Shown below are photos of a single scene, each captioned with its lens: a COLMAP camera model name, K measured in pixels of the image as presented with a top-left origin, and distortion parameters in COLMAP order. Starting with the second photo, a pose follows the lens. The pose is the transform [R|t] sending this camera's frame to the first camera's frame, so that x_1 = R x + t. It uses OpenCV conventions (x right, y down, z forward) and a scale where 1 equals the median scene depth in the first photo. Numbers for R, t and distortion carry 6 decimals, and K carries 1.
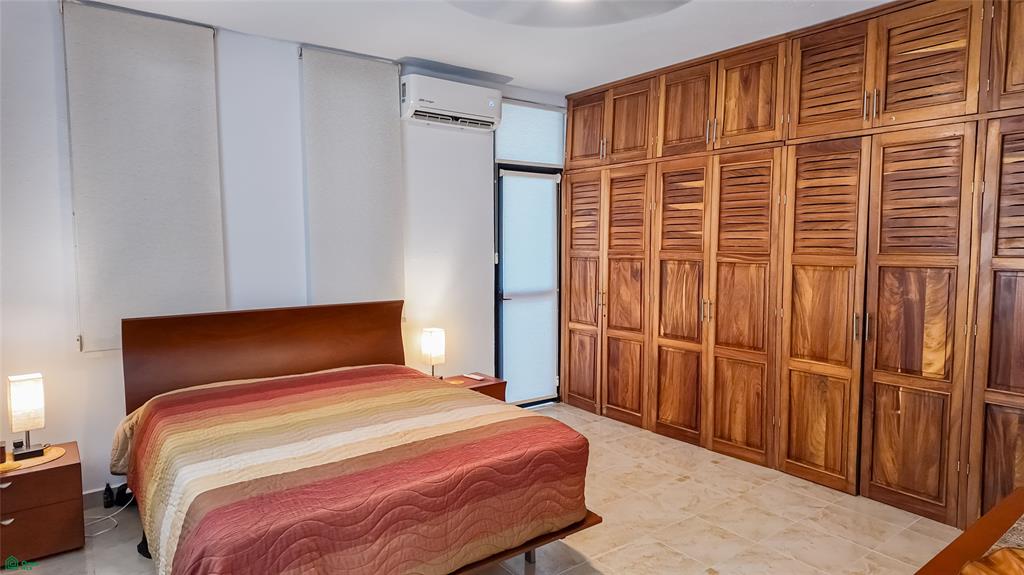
lens RADIAL K [[595.7, 0, 511.9], [0, 595.7, 286.2], [0, 0, 1]] dist [0.074774, -0.076871]
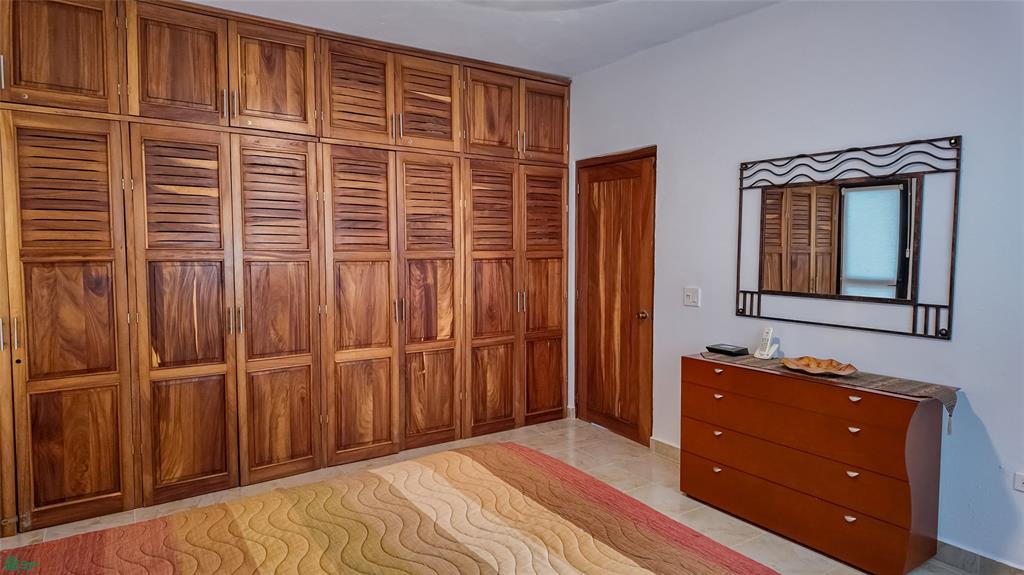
lens RADIAL K [[595.7, 0, 511.9], [0, 595.7, 286.2], [0, 0, 1]] dist [0.074774, -0.076871]
pose [[0.056972, -0.062830, 0.996397, -0.525857], [0.073543, 0.995571, 0.058573, -0.029802], [-0.995663, 0.069941, 0.061340, 0.623779]]
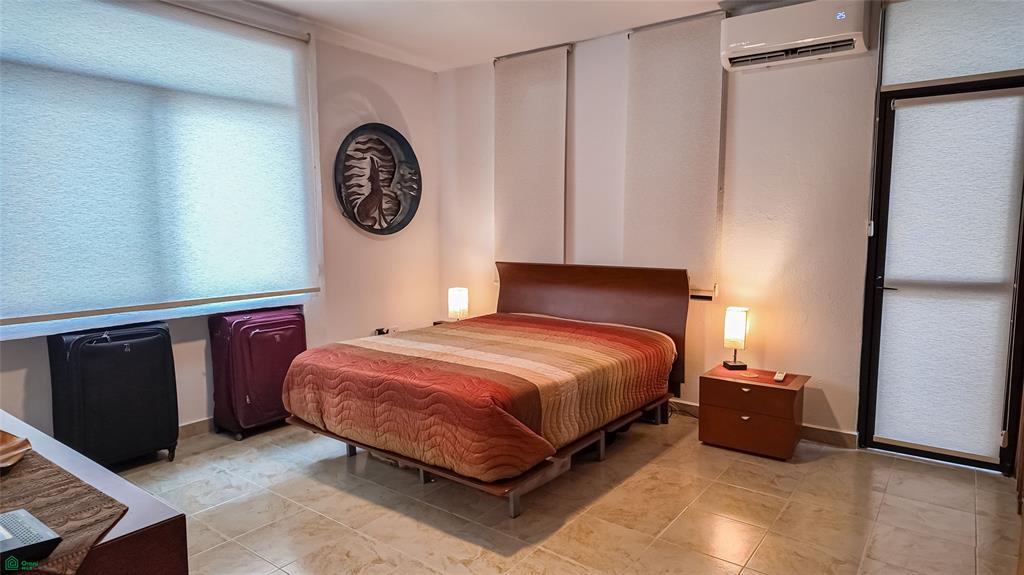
lens RADIAL K [[603.2, 0, 510.0], [0, 603.2, 285.2], [0, 0, 1]] dist [0.040117, -0.039600]
pose [[0.276969, 0.097804, -0.955888, 0.741765], [-0.070364, 0.994200, 0.081336, -0.012087], [0.958299, 0.044732, 0.282244, 0.524978]]
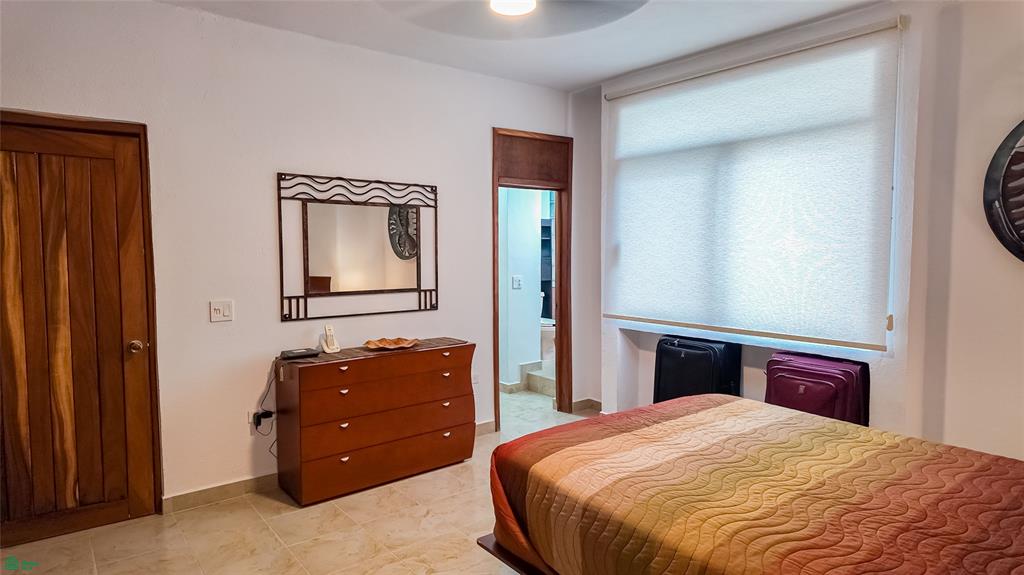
lens RADIAL K [[595.7, 0, 511.9], [0, 595.7, 286.2], [0, 0, 1]] dist [0.074774, -0.076871]
pose [[-0.999691, 0.007582, -0.023666, 0.111631], [0.004165, 0.989965, 0.141251, -0.096536], [0.024499, 0.141108, -0.989691, 1.318744]]
